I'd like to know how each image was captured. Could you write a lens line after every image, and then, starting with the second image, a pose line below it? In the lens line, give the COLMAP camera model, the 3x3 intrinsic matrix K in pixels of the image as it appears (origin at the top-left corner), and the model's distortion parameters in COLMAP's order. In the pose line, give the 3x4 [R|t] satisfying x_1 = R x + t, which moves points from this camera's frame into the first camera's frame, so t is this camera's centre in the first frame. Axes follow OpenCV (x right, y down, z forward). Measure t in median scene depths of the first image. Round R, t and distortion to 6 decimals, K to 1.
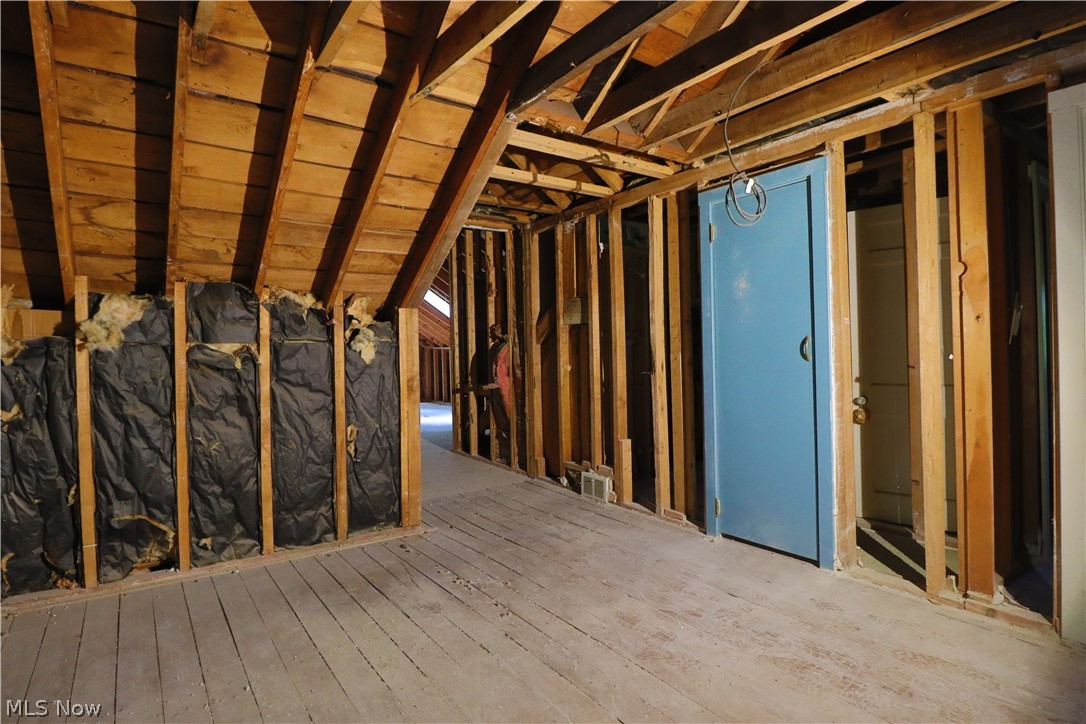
lens RADIAL K [[562.0, 0, 542.3], [0, 562.0, 349.6], [0, 0, 1]] dist [-0.017571, -0.002617]
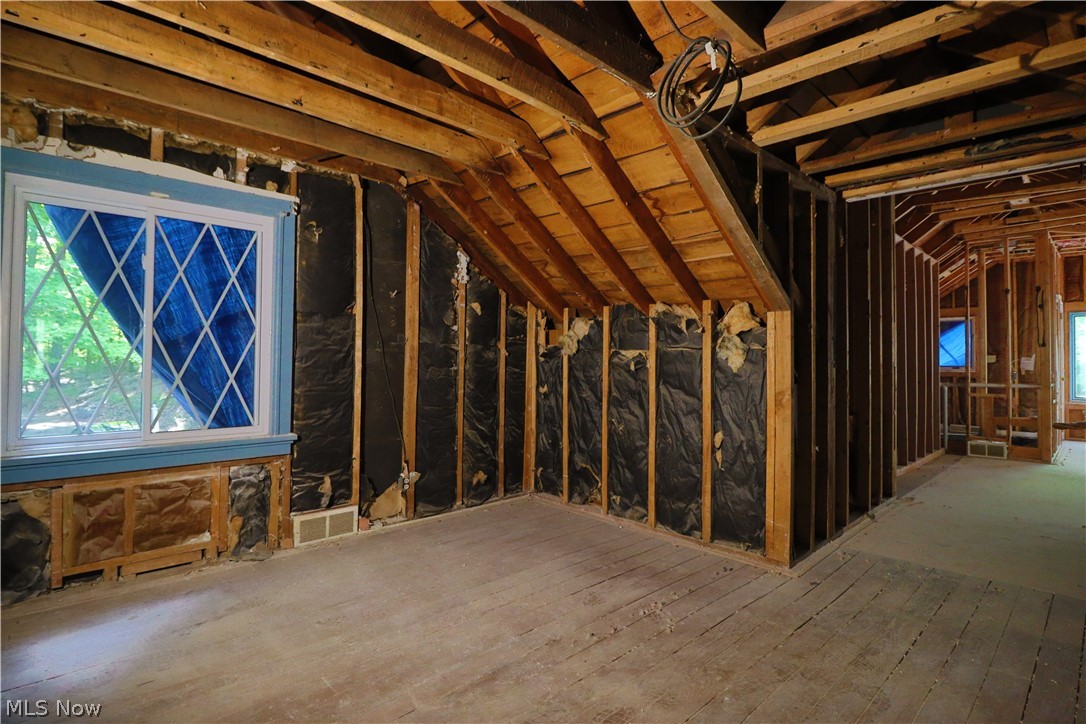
lens RADIAL K [[562.0, 0, 542.3], [0, 562.0, 349.6], [0, 0, 1]] dist [-0.017571, -0.002617]
pose [[0.138875, 0.003571, -0.990303, 0.673978], [-0.015133, 0.999884, 0.001483, -0.010928], [0.990194, 0.014780, 0.138913, 0.603228]]
